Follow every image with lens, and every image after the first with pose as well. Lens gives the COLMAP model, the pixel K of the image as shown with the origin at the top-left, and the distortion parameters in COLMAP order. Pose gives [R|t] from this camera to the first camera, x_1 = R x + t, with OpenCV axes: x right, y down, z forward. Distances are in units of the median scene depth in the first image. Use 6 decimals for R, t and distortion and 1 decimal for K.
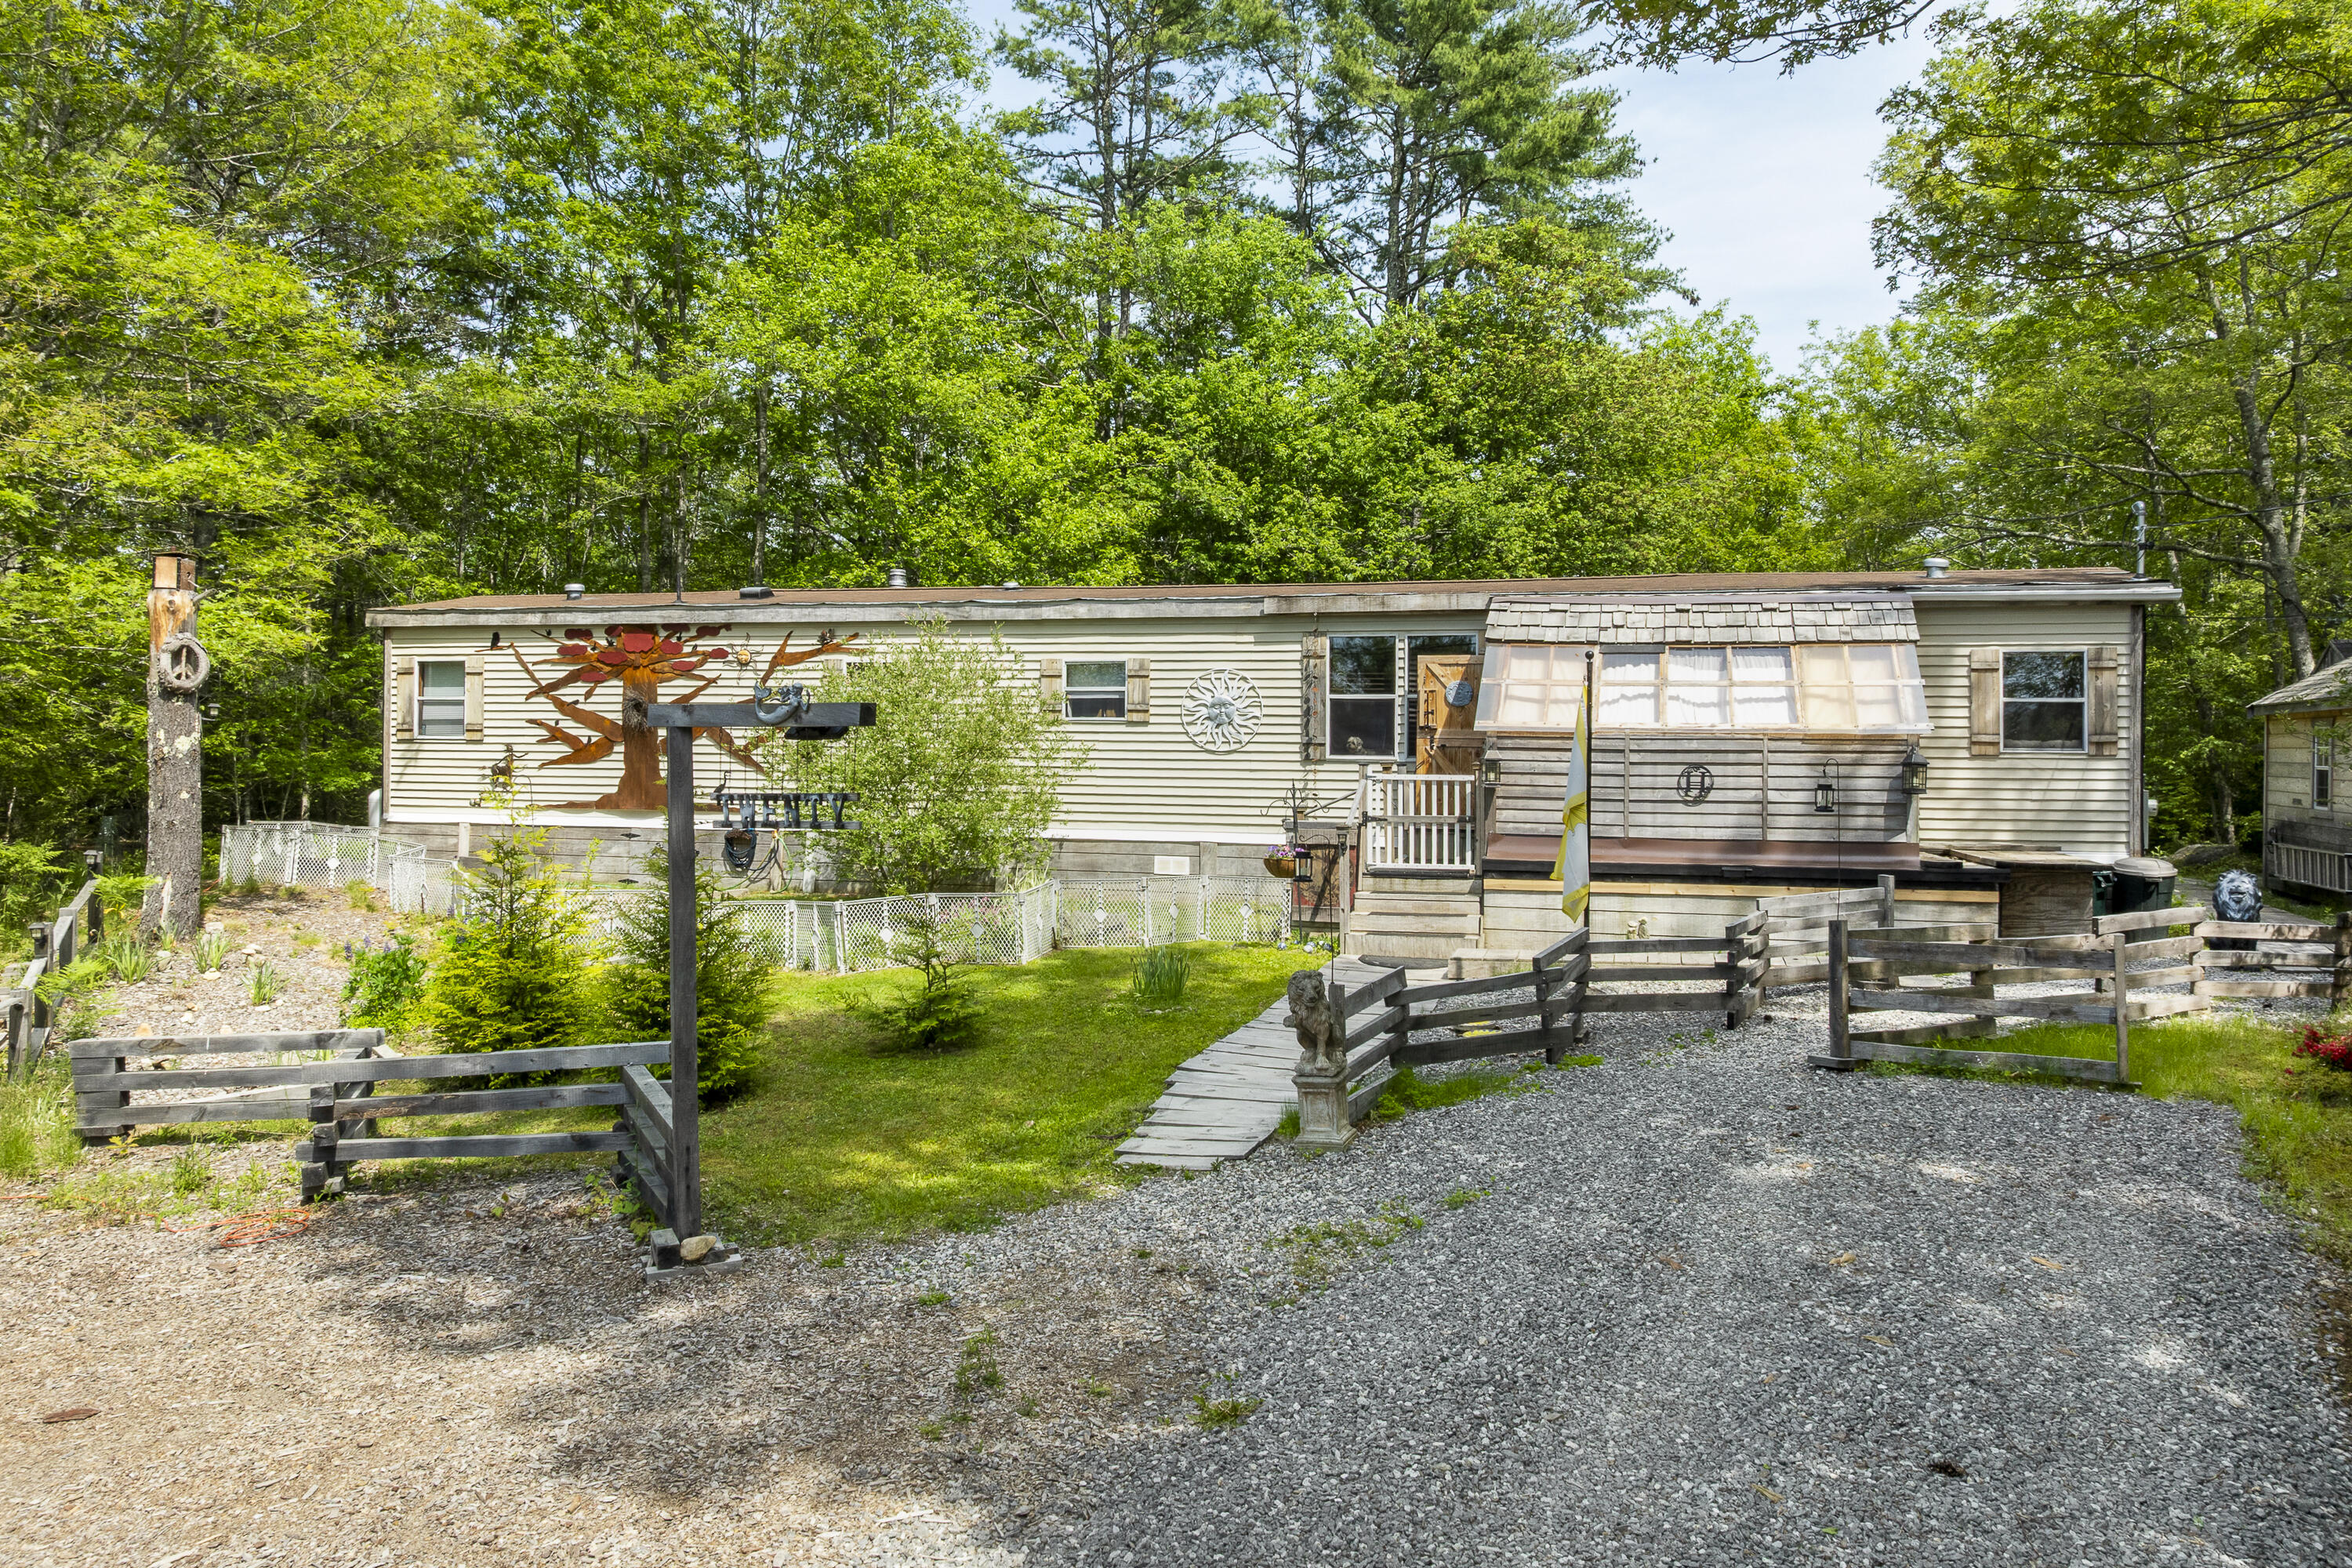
lens RADIAL K [[1646.2, 0, 1165.2], [0, 1646.2, 731.7], [0, 0, 1]] dist [-0.002351, -0.001528]
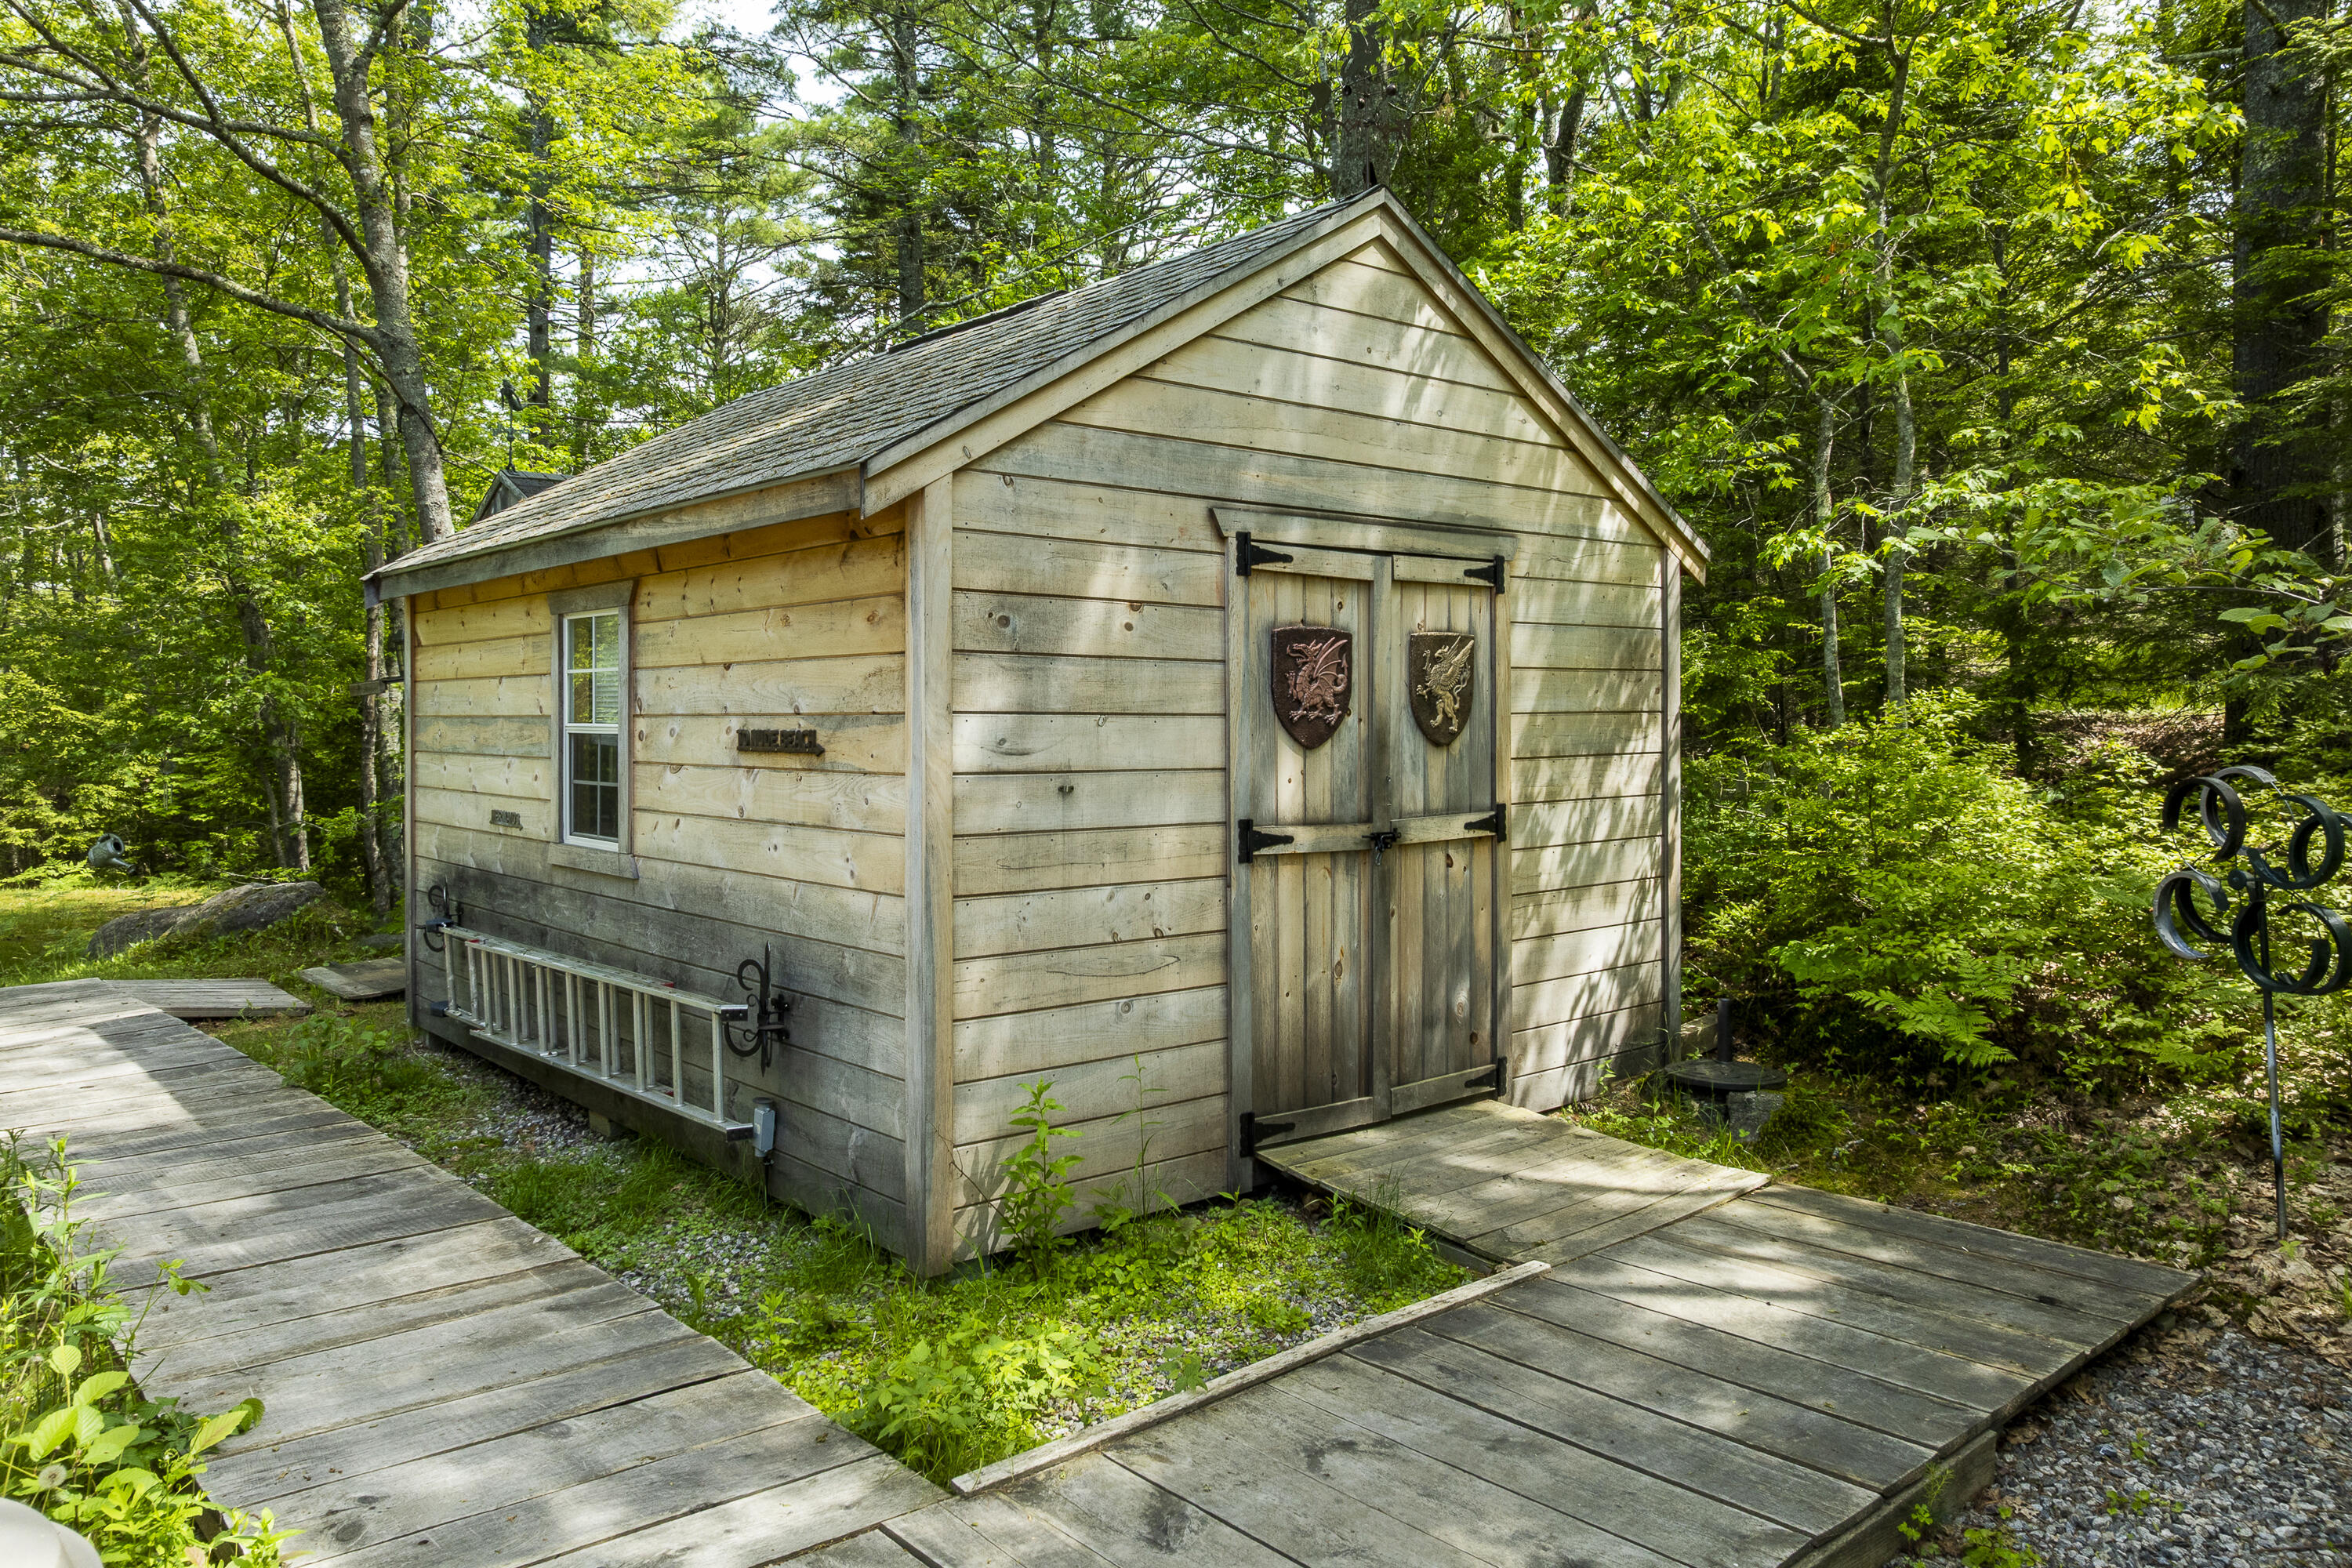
lens RADIAL K [[1653.0, 0, 1173.6], [0, 1653.0, 676.5], [0, 0, 1]] dist [-0.000659, -0.000287]
pose [[0.490503, 0.006895, 0.871412, 0.554838], [0.004735, 0.999933, -0.010577, 0.018386], [-0.871427, 0.009314, 0.490438, 0.850661]]
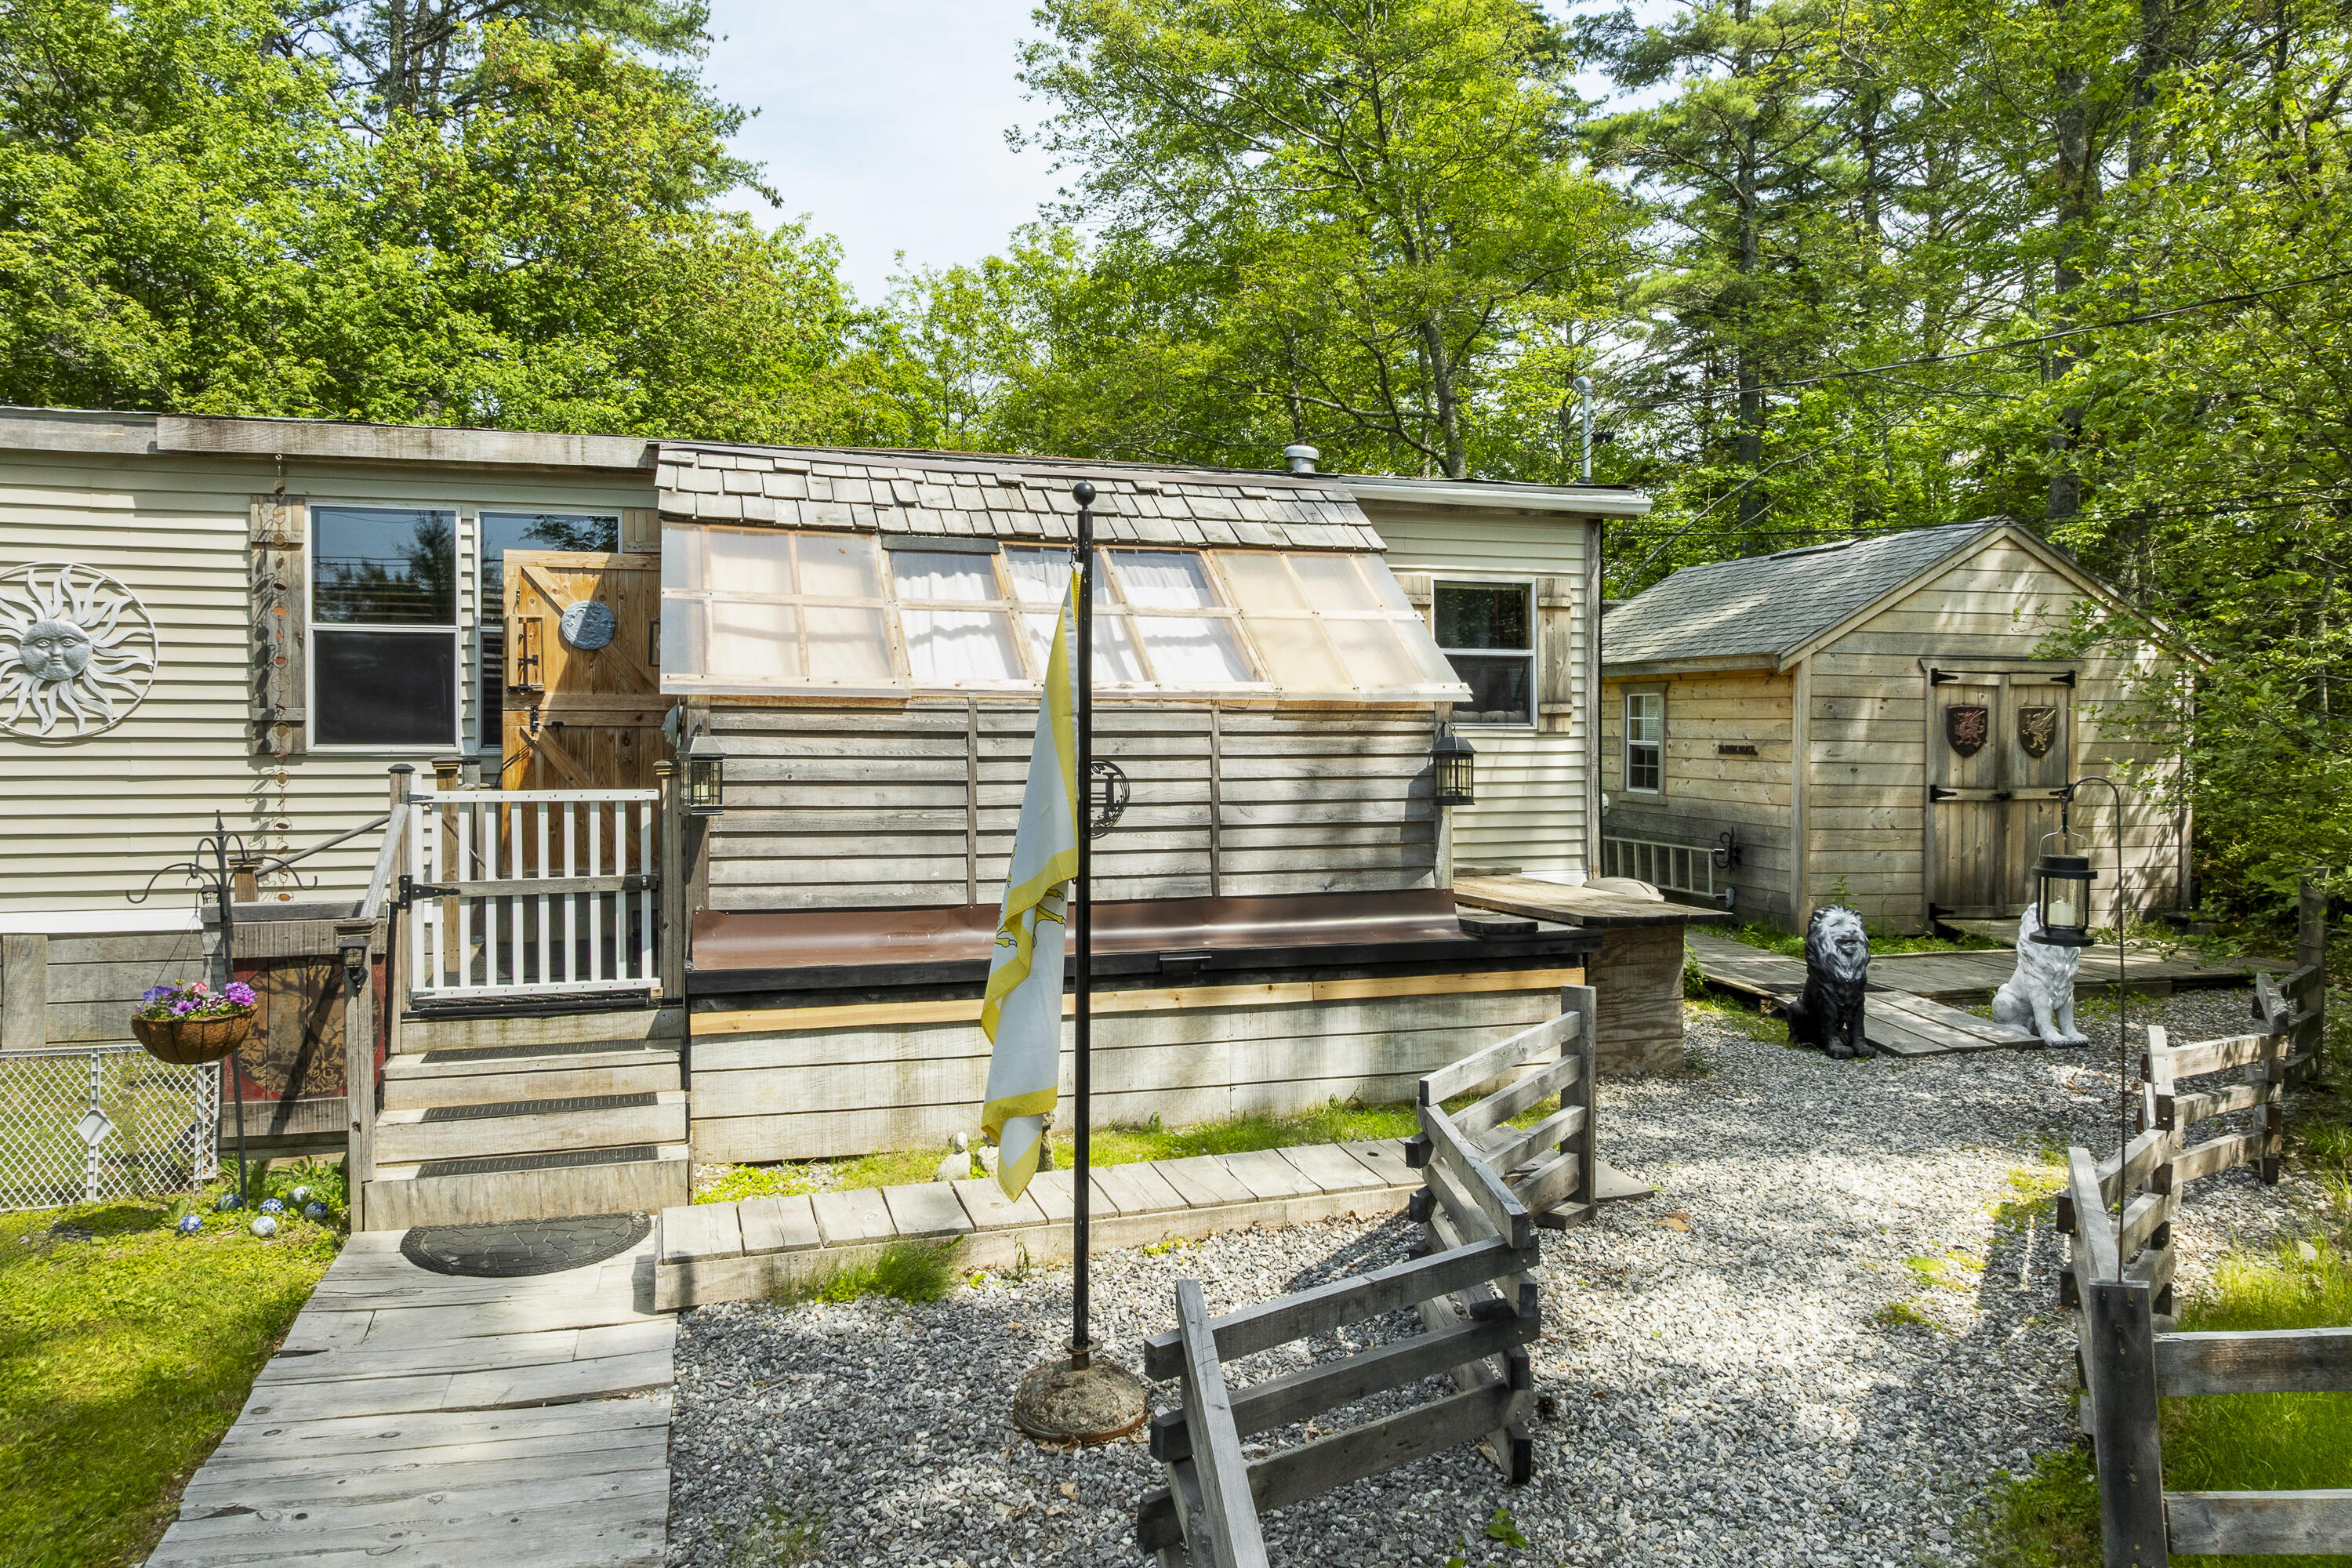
lens RADIAL K [[1646.2, 0, 1165.2], [0, 1646.2, 731.7], [0, 0, 1]] dist [-0.002351, -0.001528]
pose [[0.835903, -0.009411, 0.548797, 0.047830], [-0.000459, 0.999841, 0.017846, 0.001565], [-0.548877, -0.015169, 0.835765, 0.503225]]
